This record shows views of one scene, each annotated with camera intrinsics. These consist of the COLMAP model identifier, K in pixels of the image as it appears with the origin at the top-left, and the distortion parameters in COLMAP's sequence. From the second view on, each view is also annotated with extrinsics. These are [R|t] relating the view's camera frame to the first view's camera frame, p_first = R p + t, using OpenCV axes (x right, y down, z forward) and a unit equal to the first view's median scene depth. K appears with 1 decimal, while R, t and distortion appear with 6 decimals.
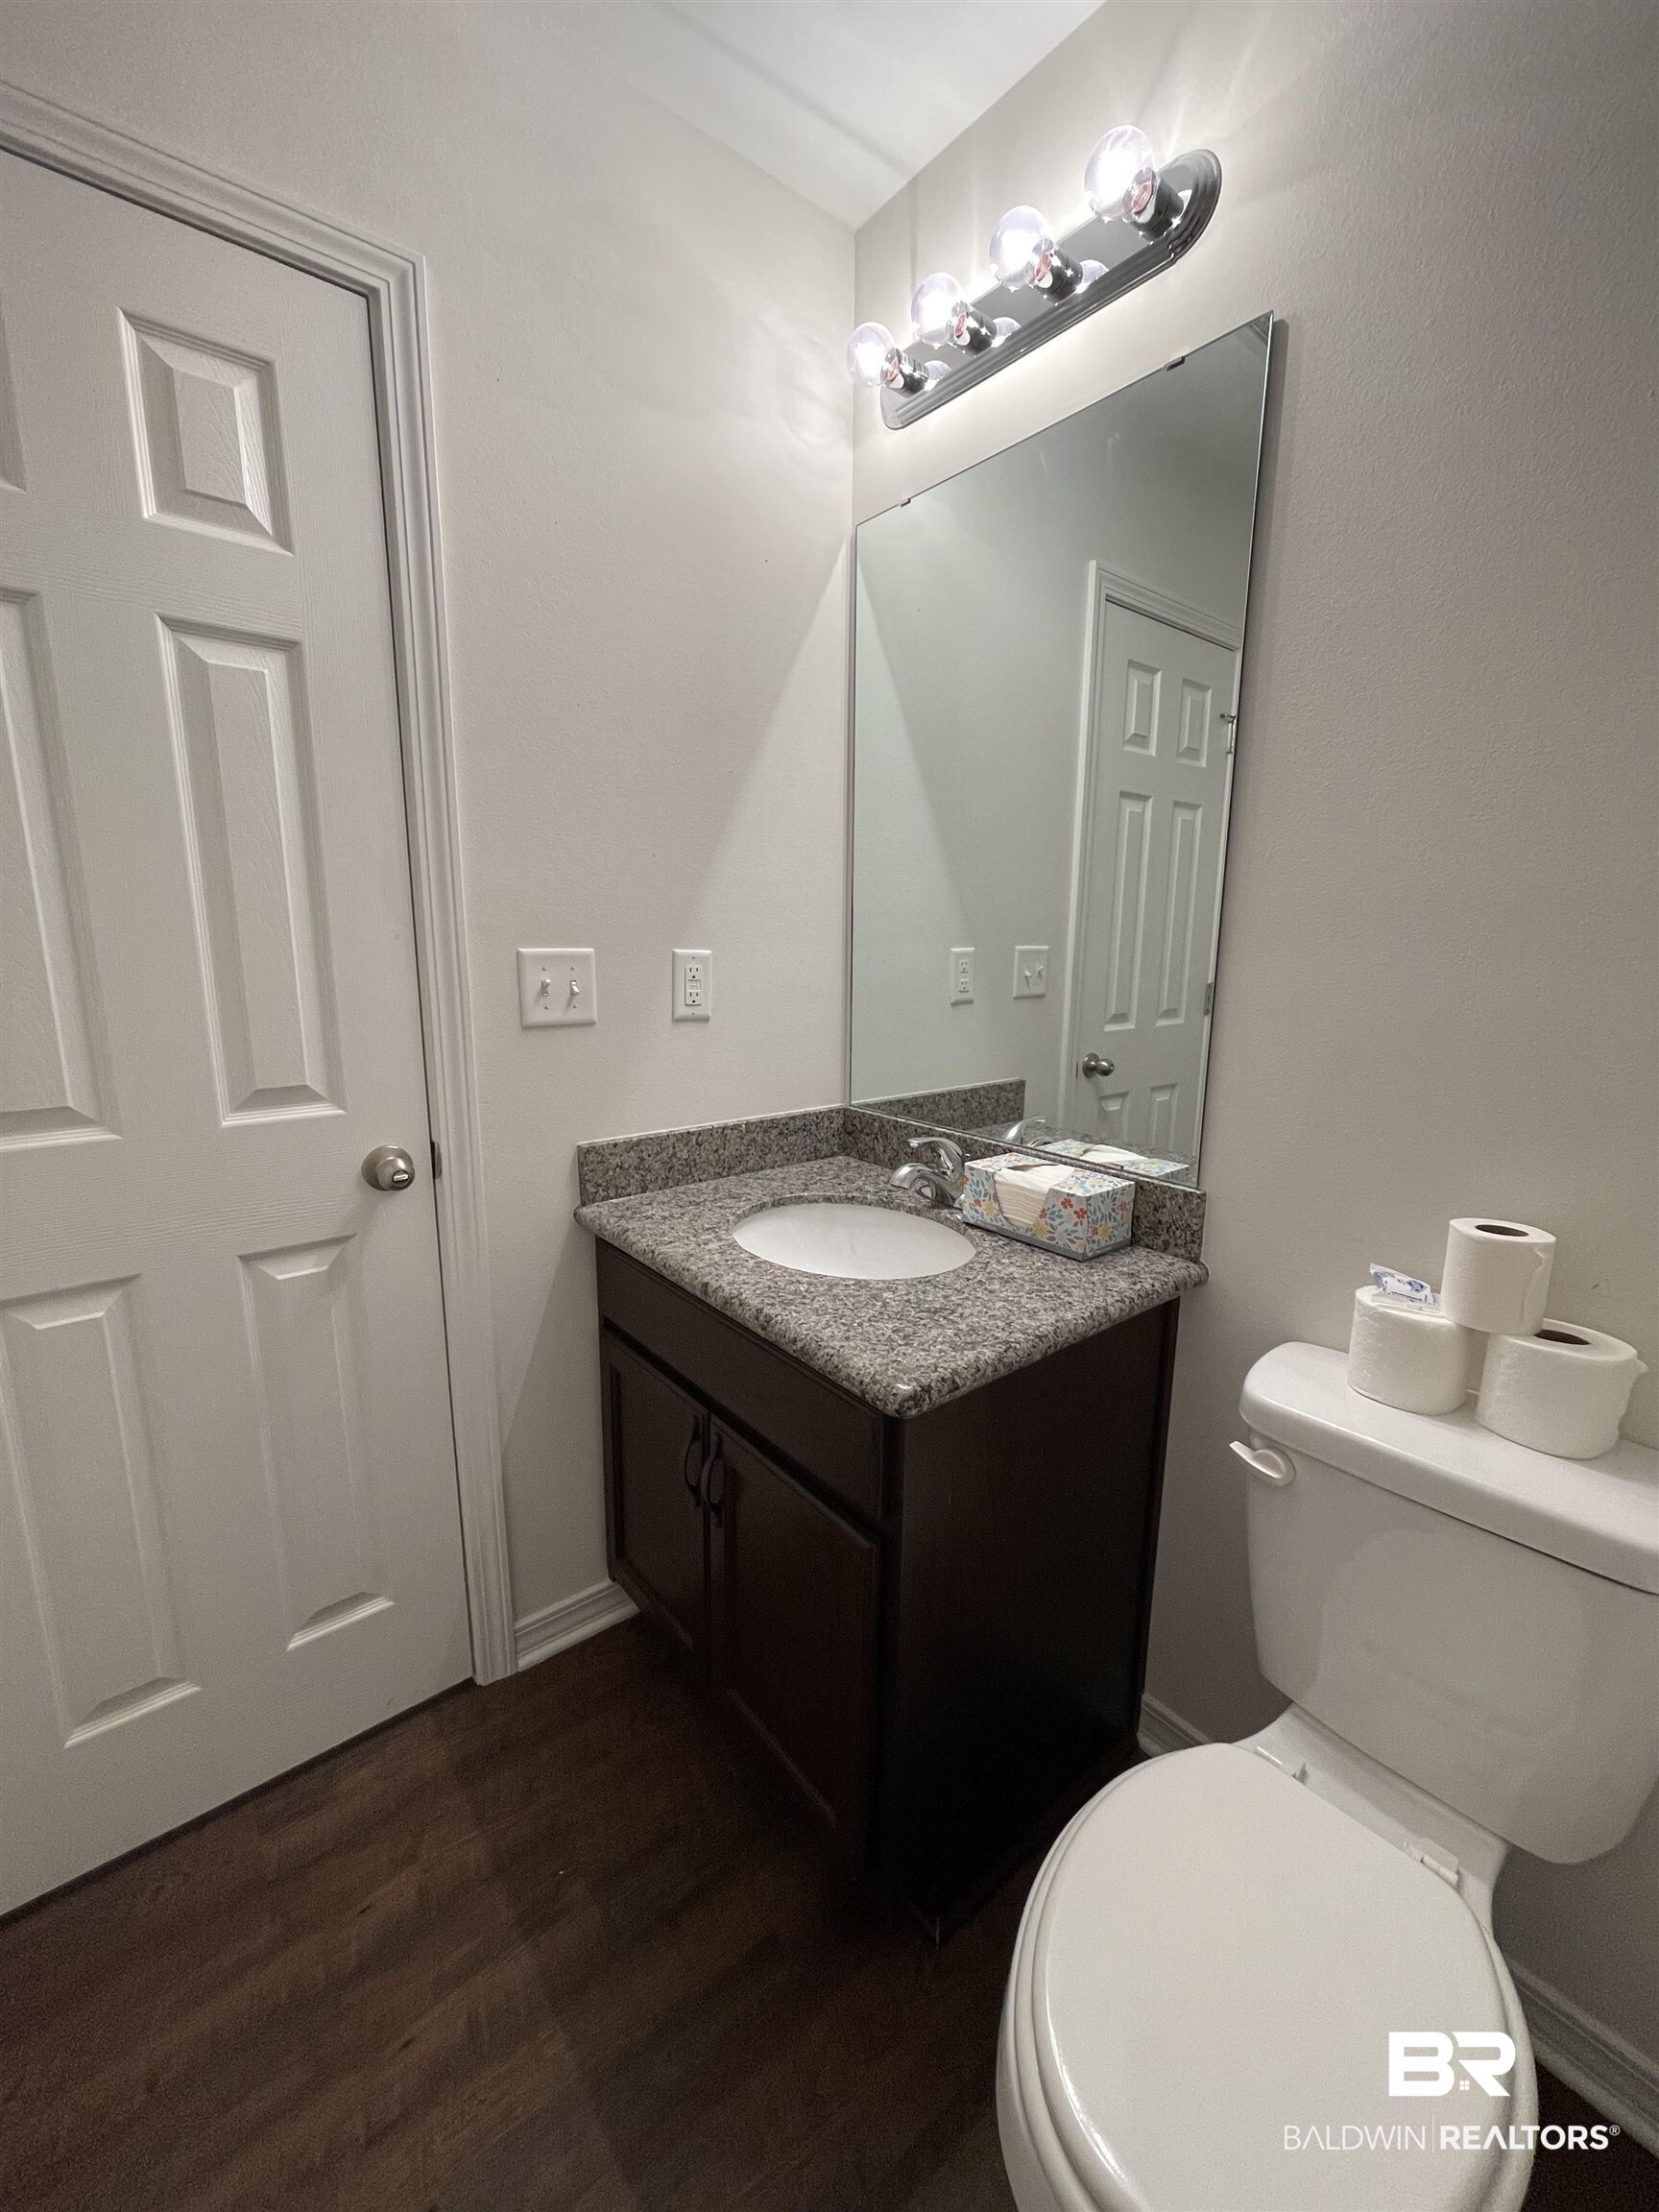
lens RADIAL K [[888.0, 0, 839.6], [0, 888.0, 1096.2], [0, 0, 1]] dist [0.002144, 0.000109]
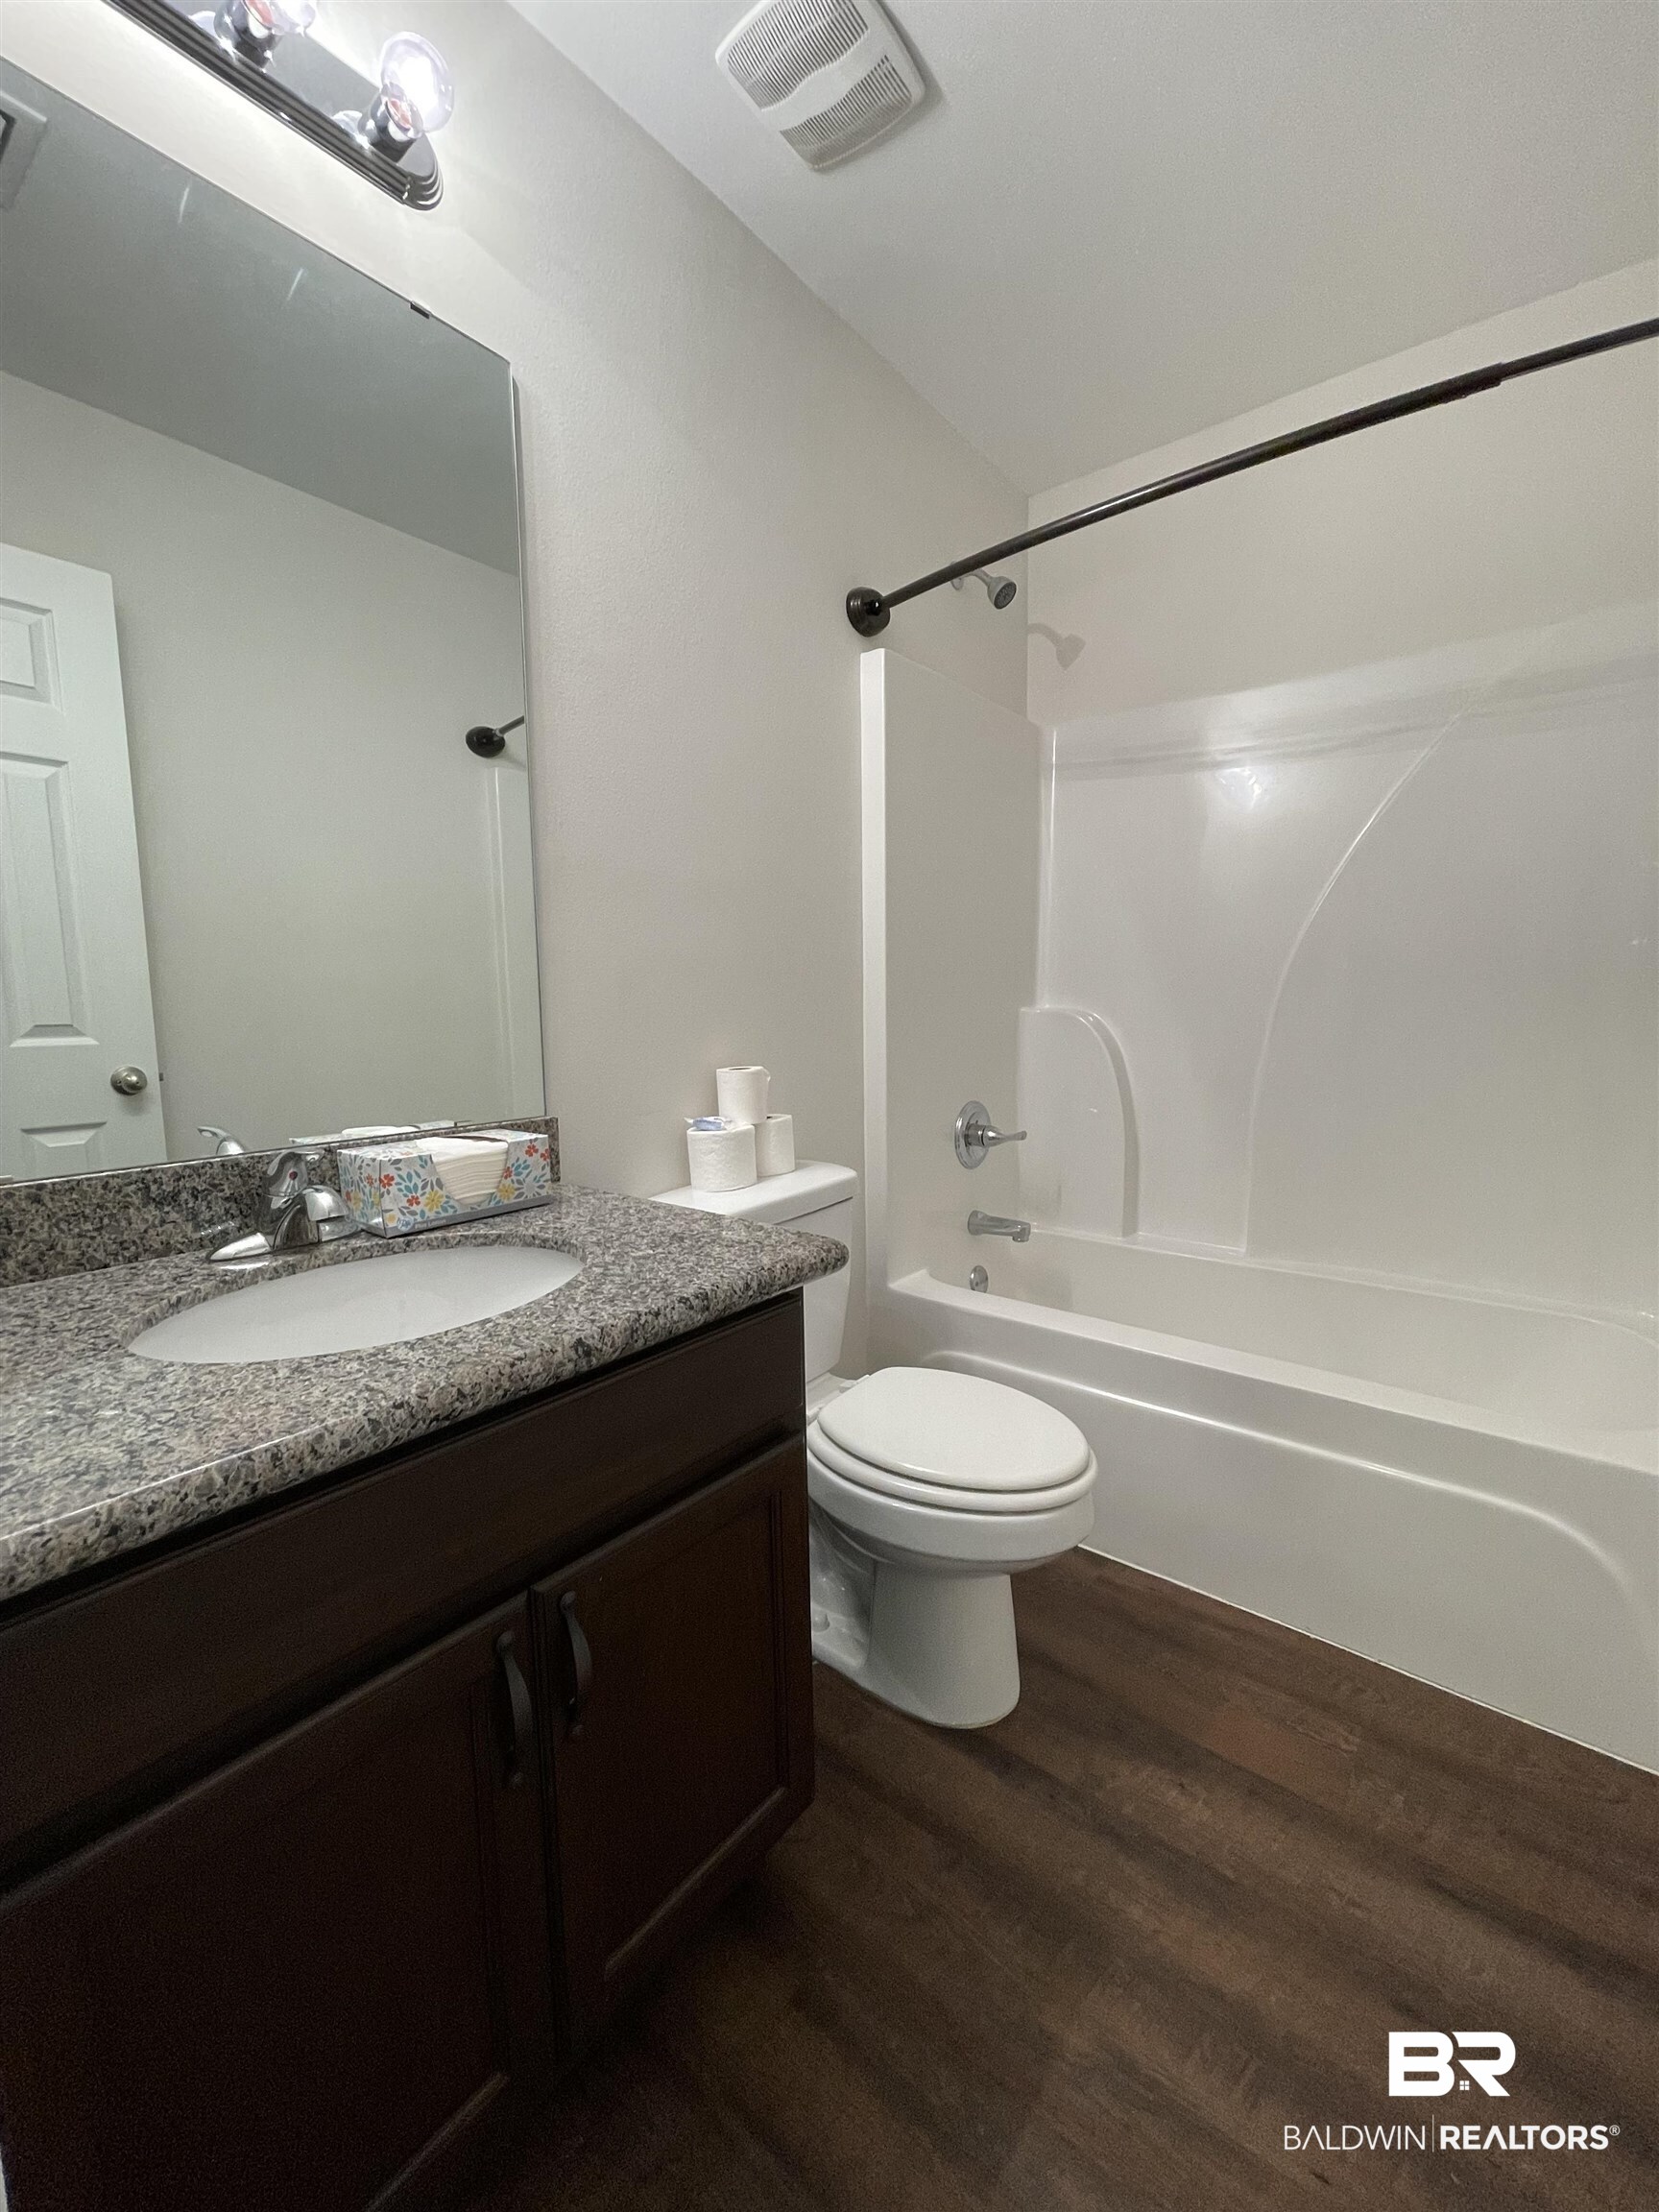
lens RADIAL K [[888.0, 0, 839.6], [0, 888.0, 1096.2], [0, 0, 1]] dist [0.002144, 0.000109]
pose [[-0.212993, -0.114043, 0.970375, -0.742330], [0.184121, 0.970686, 0.154494, -0.023475], [-0.959549, 0.211572, -0.185751, 0.846404]]
